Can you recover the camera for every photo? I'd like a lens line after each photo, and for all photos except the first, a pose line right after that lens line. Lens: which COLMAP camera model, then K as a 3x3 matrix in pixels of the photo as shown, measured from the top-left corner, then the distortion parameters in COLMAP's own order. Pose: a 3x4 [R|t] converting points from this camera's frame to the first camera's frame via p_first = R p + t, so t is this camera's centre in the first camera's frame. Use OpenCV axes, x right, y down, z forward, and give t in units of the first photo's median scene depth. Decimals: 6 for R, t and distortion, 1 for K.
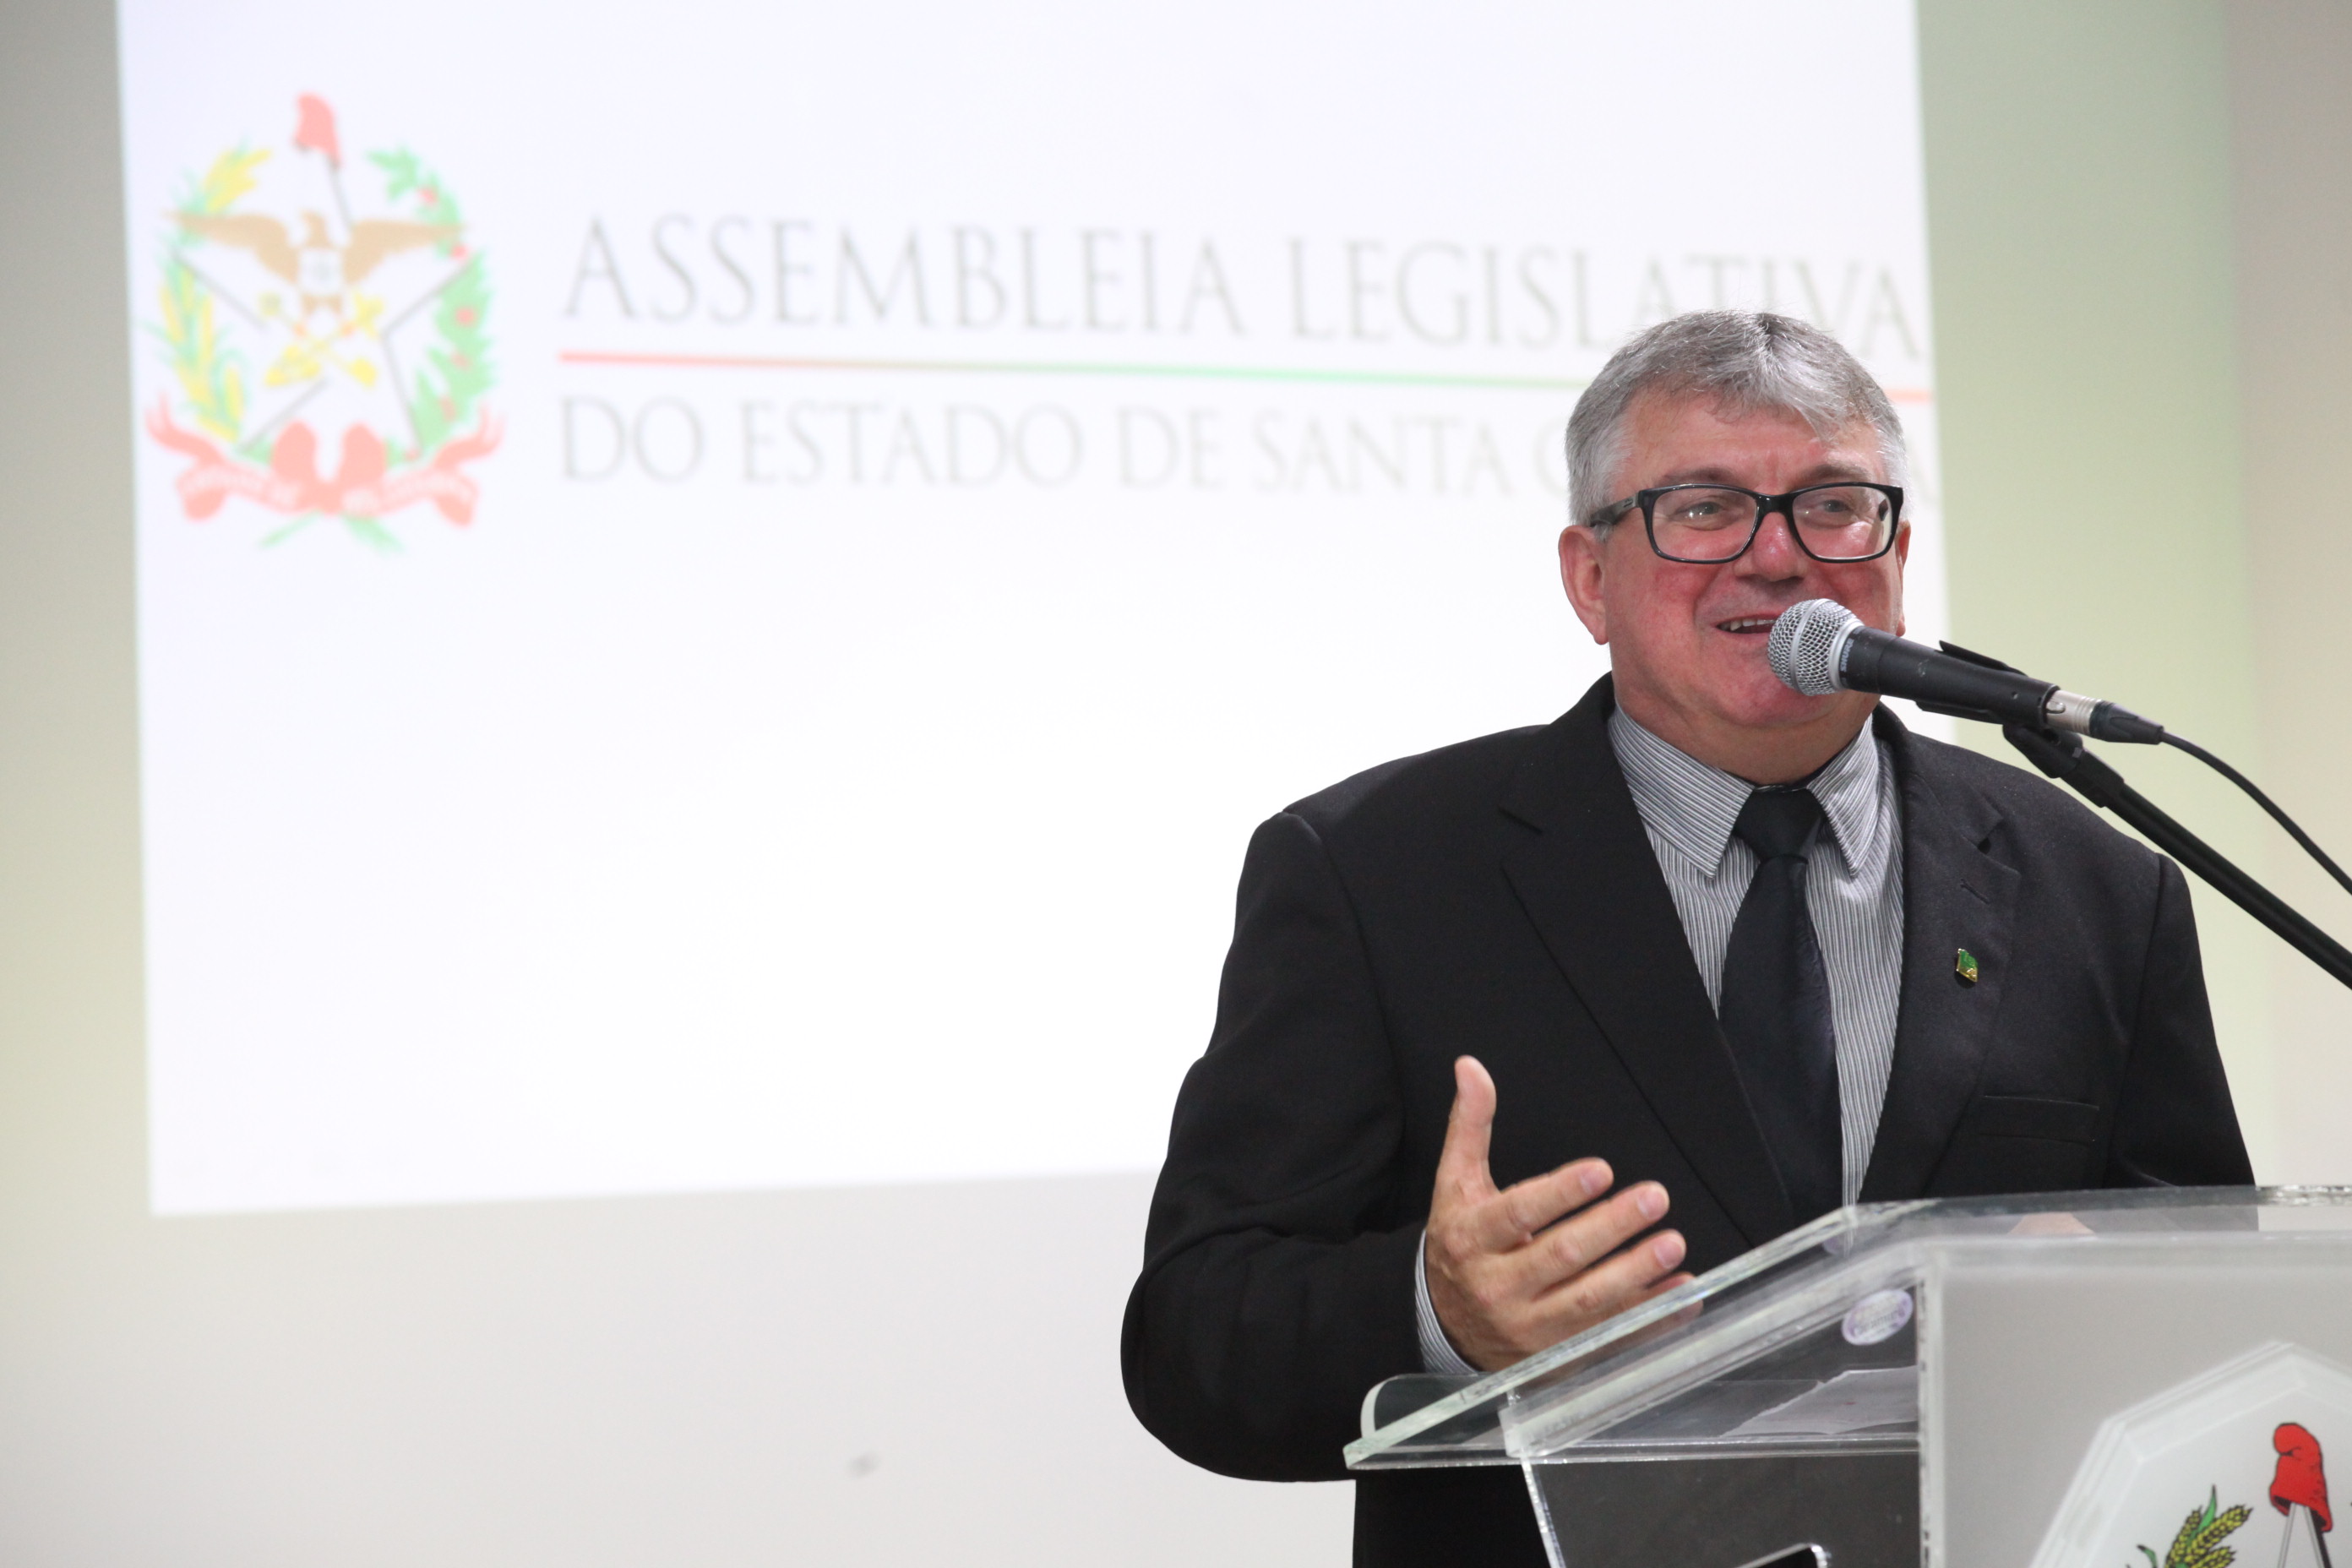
lens RADIAL K [[10627.1, 0, 1175.7], [0, 10627.1, 770.6], [0, 0, 1]] dist [0.684247, 0.000000]
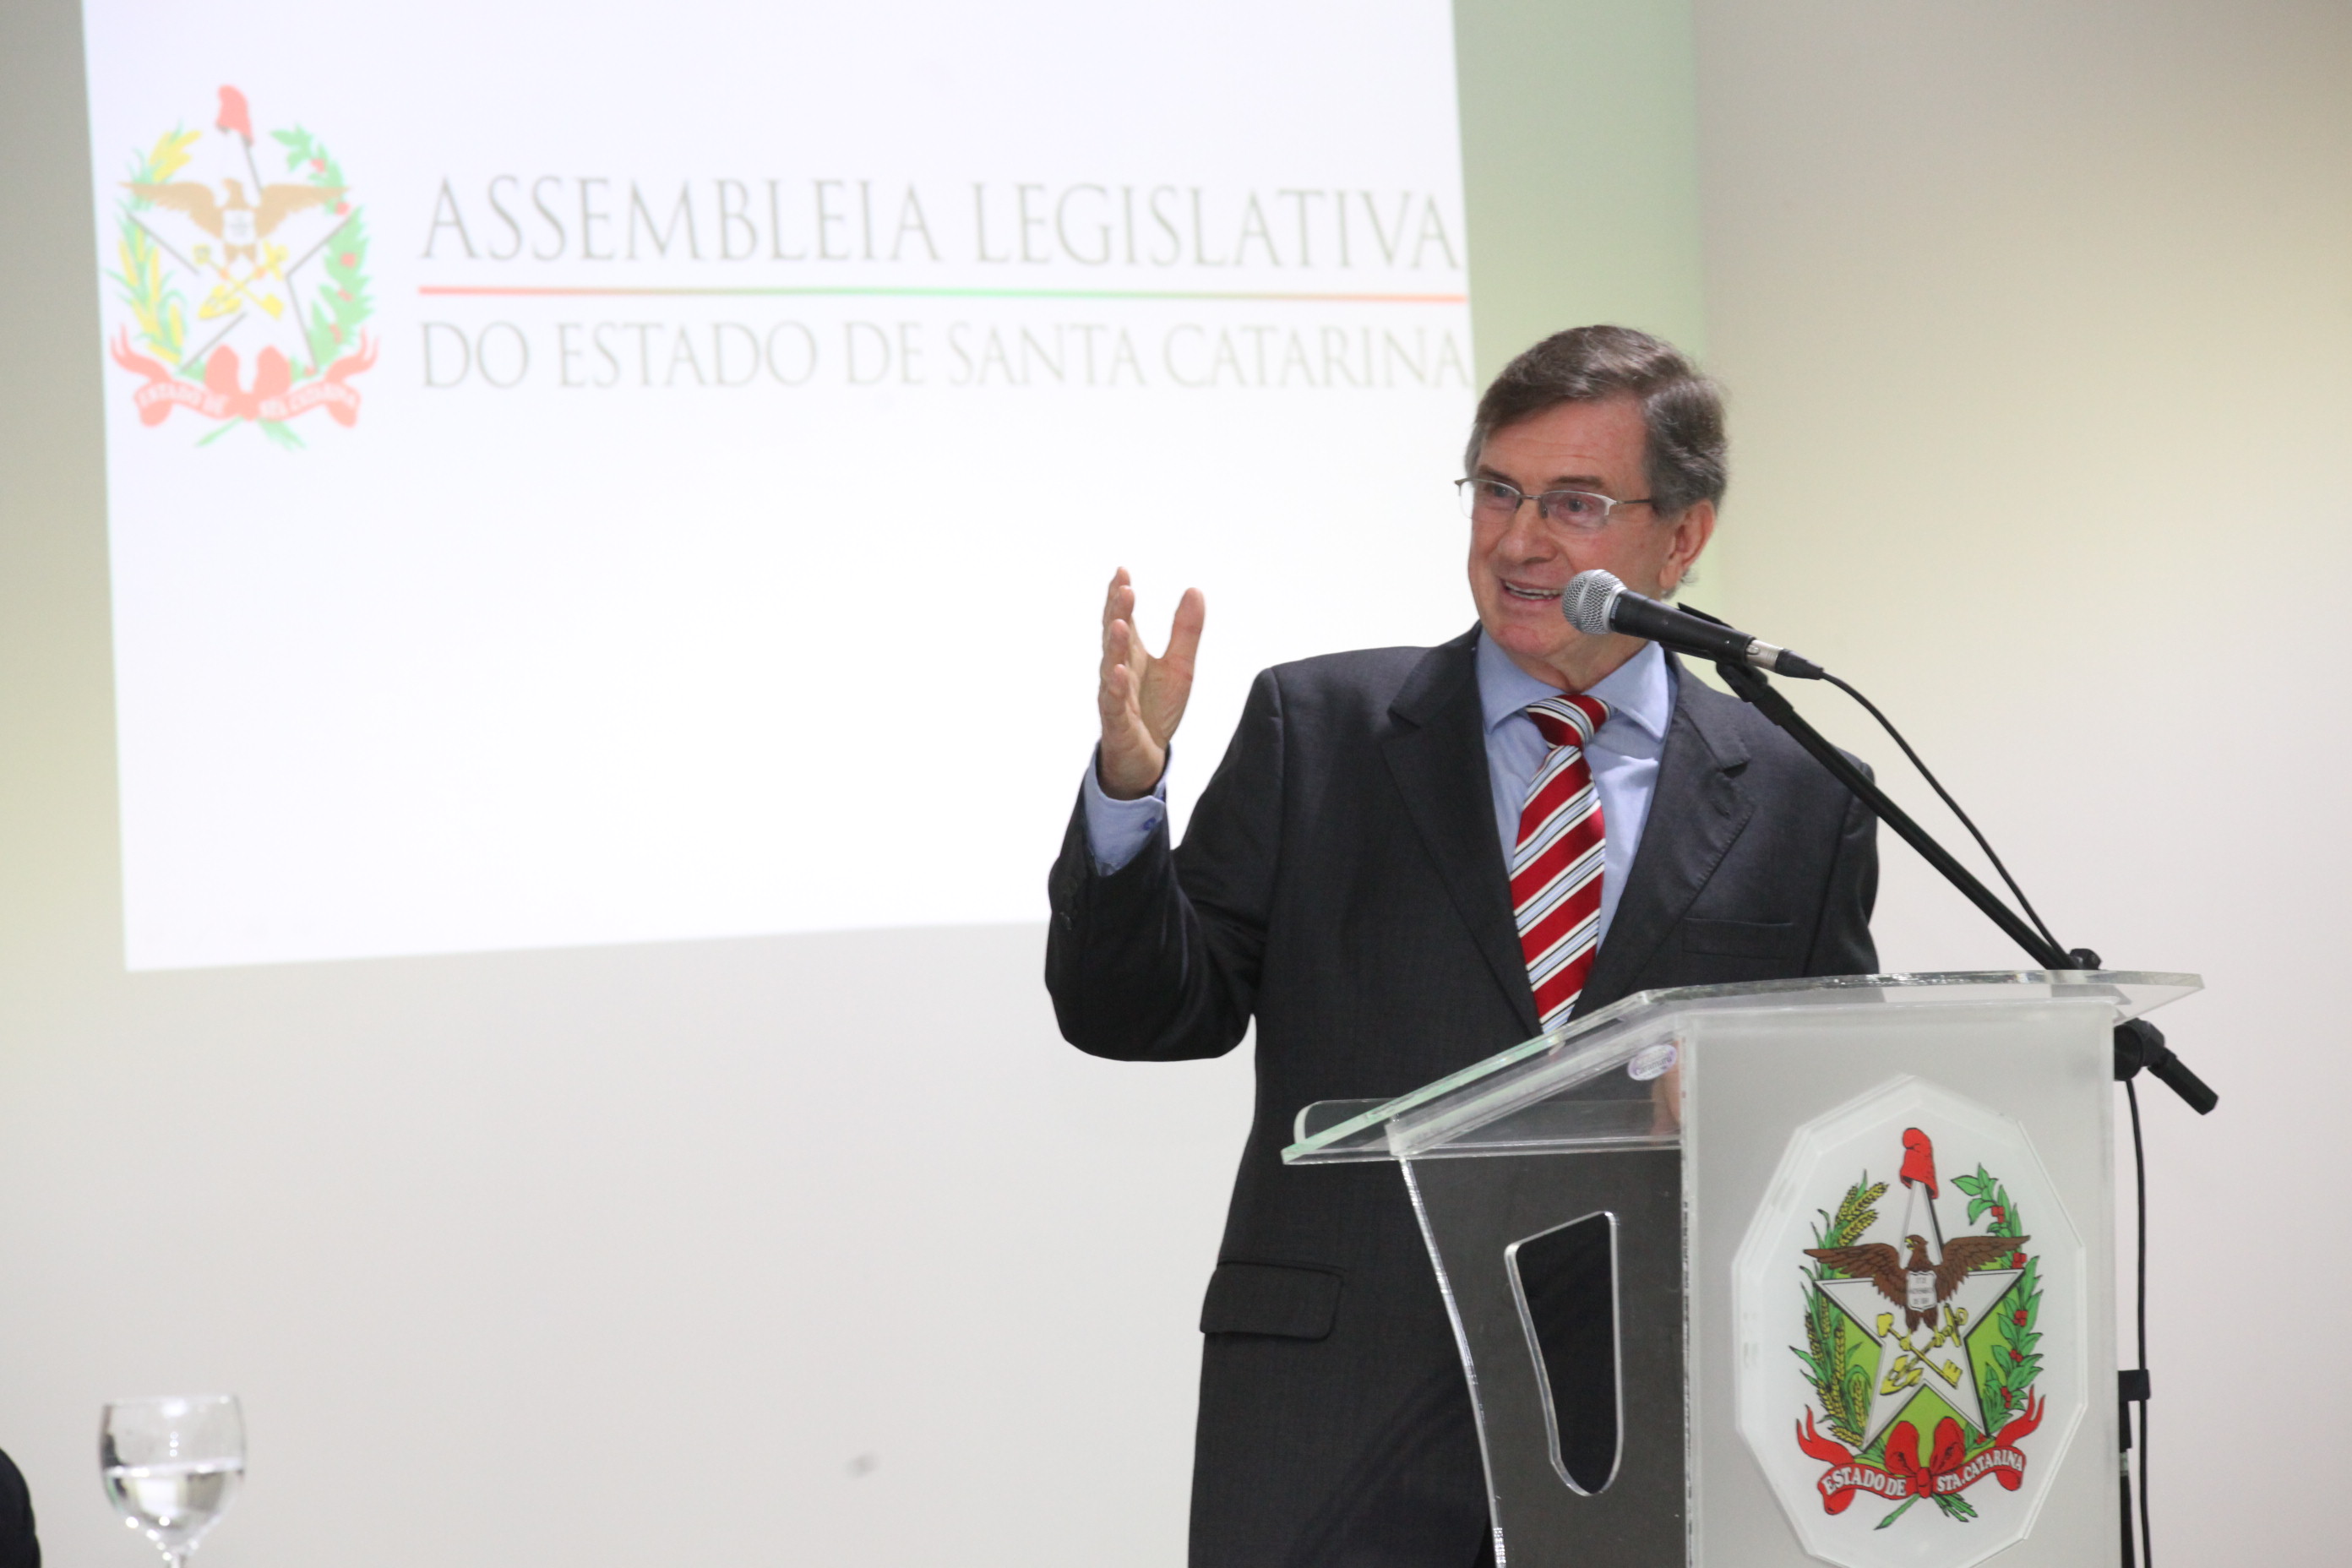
lens RADIAL K [[11818.6, 0, 1182.3], [0, 11818.6, 777.5], [0, 0, 1]] dist [1.014121, 0.000000]
pose [[0.996390, -0.005773, 0.084696, -0.087273], [0.002939, 0.999433, 0.033554, -0.028126], [-0.084842, -0.033184, 0.995842, -0.410311]]
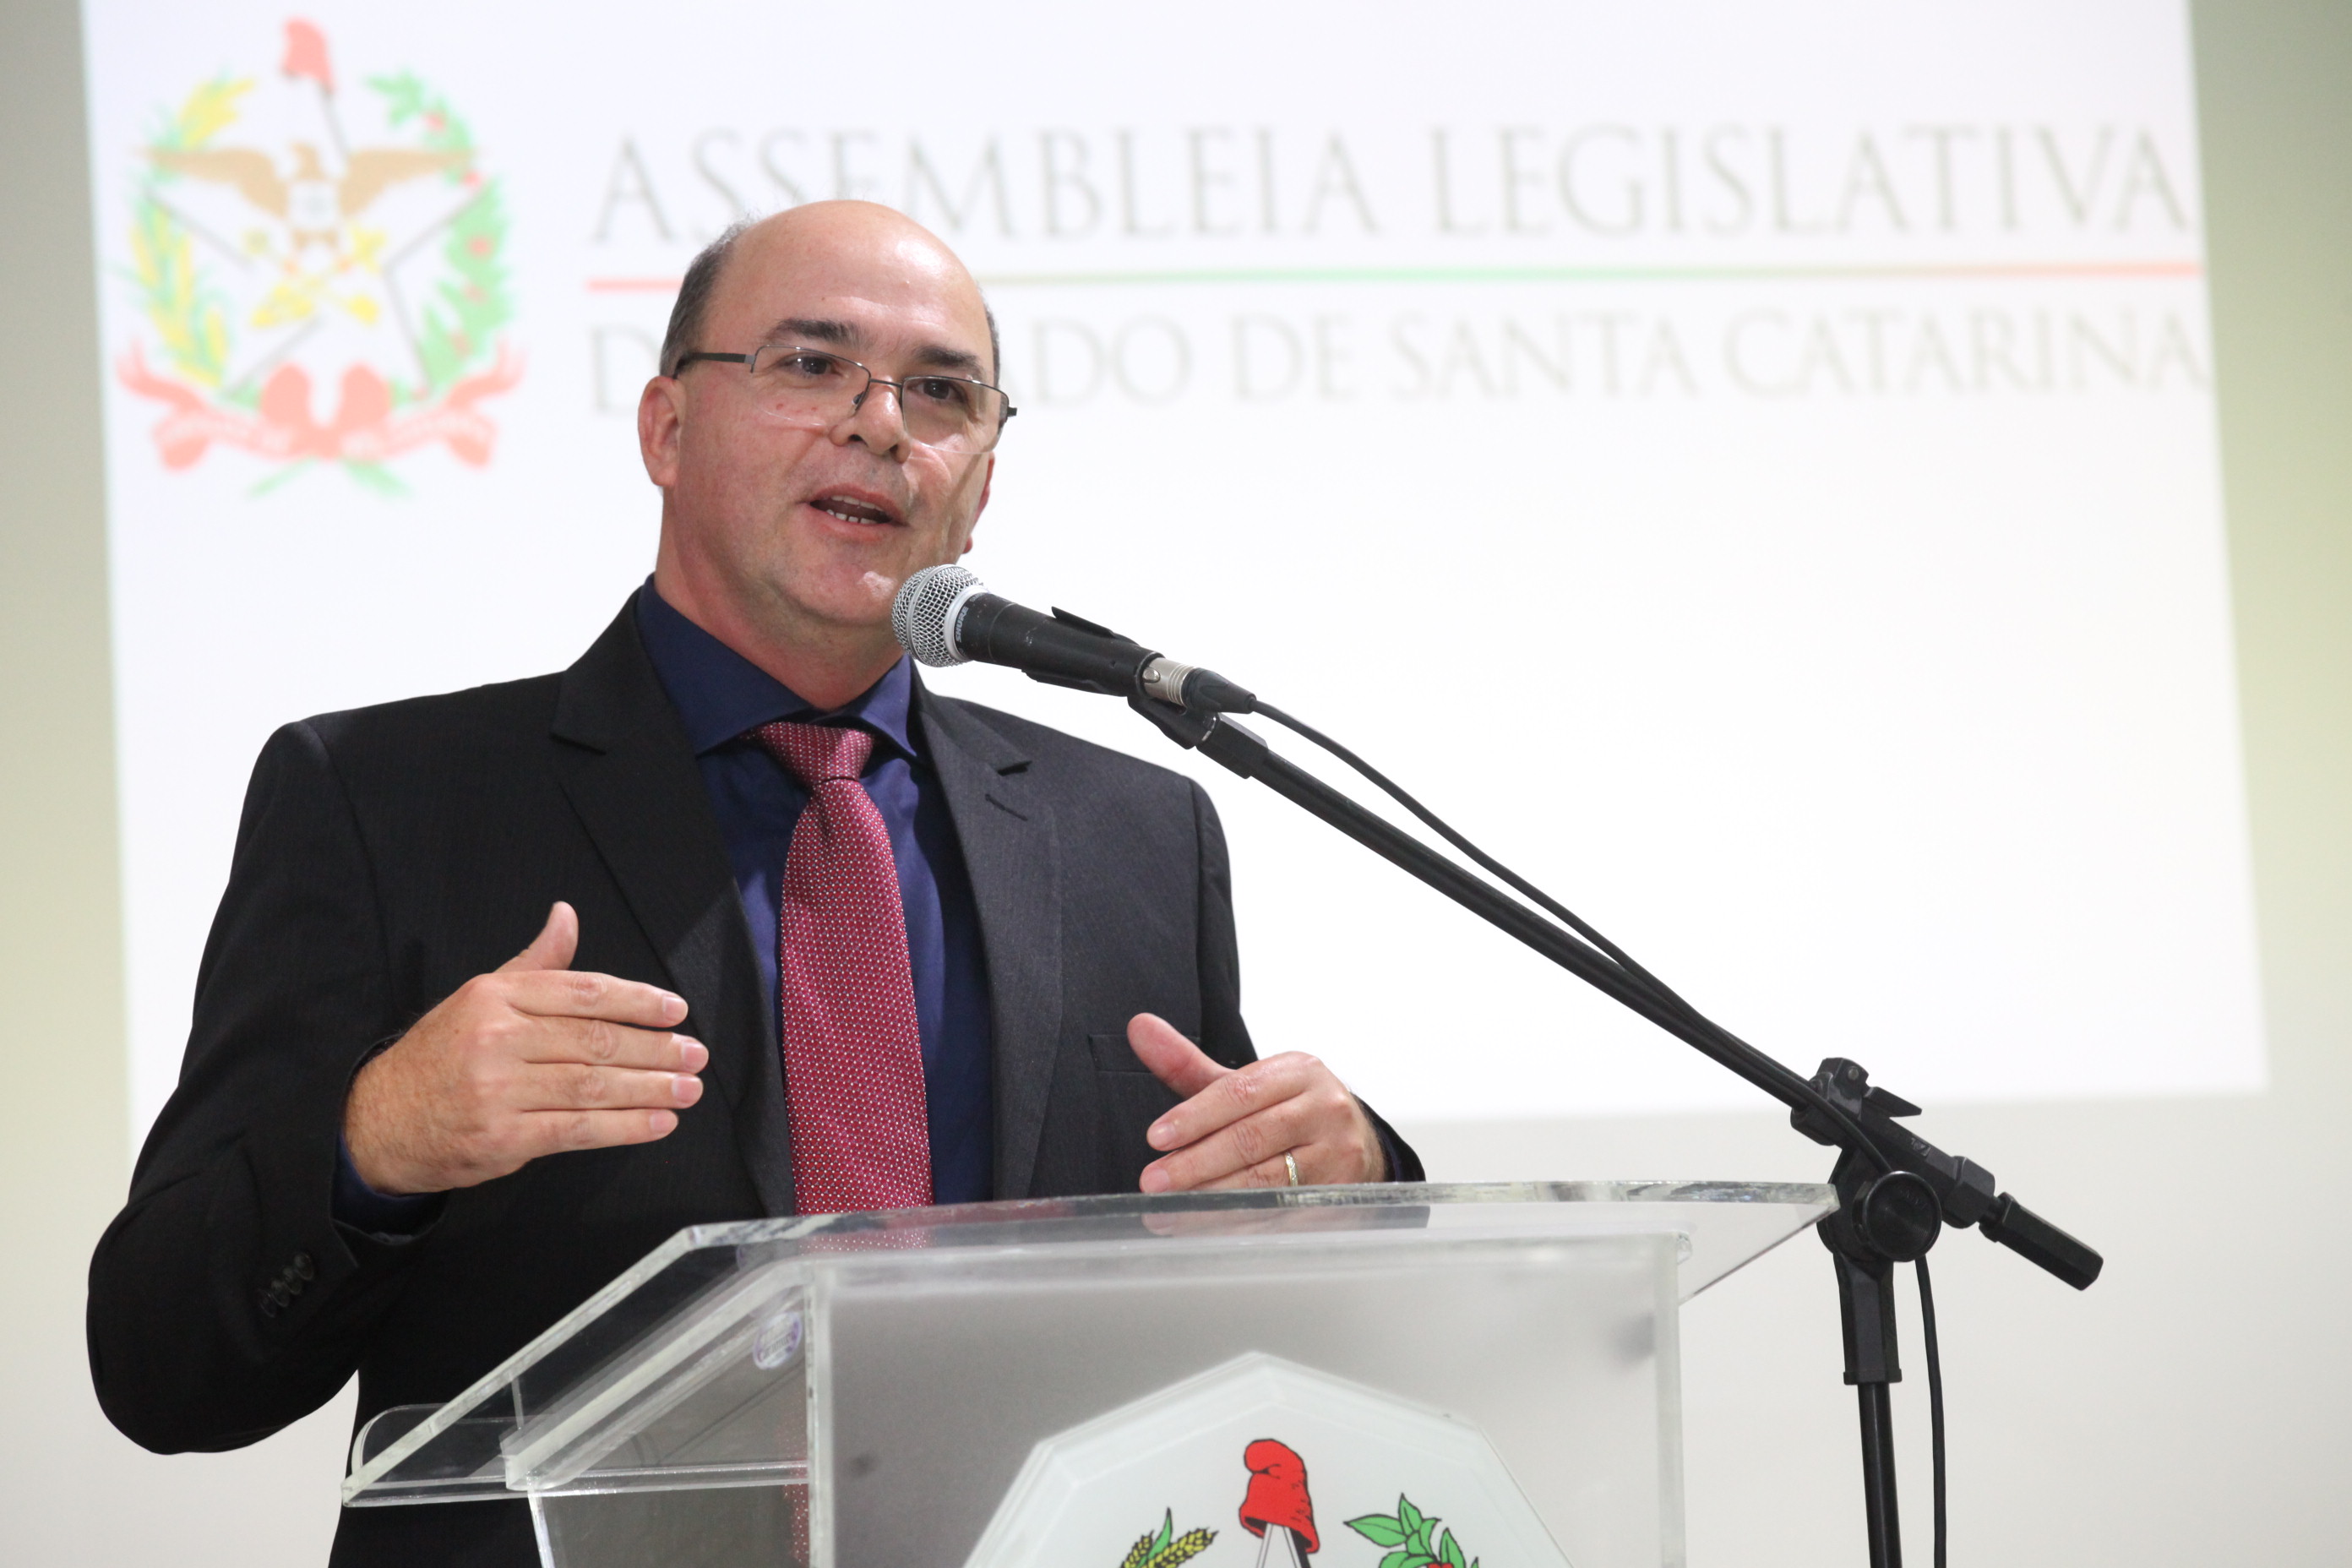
lens RADIAL K [[11308.1, 0, 1177.4], [0, 11308.1, 789.1], [0, 0, 1]] dist [0.852580, 0.000000]
pose [[0.985166, -0.024154, -0.169897, 0.164564], [0.026780, 0.999554, 0.013180, -0.005894], [0.169503, -0.017535, 0.985374, 0.011715]]
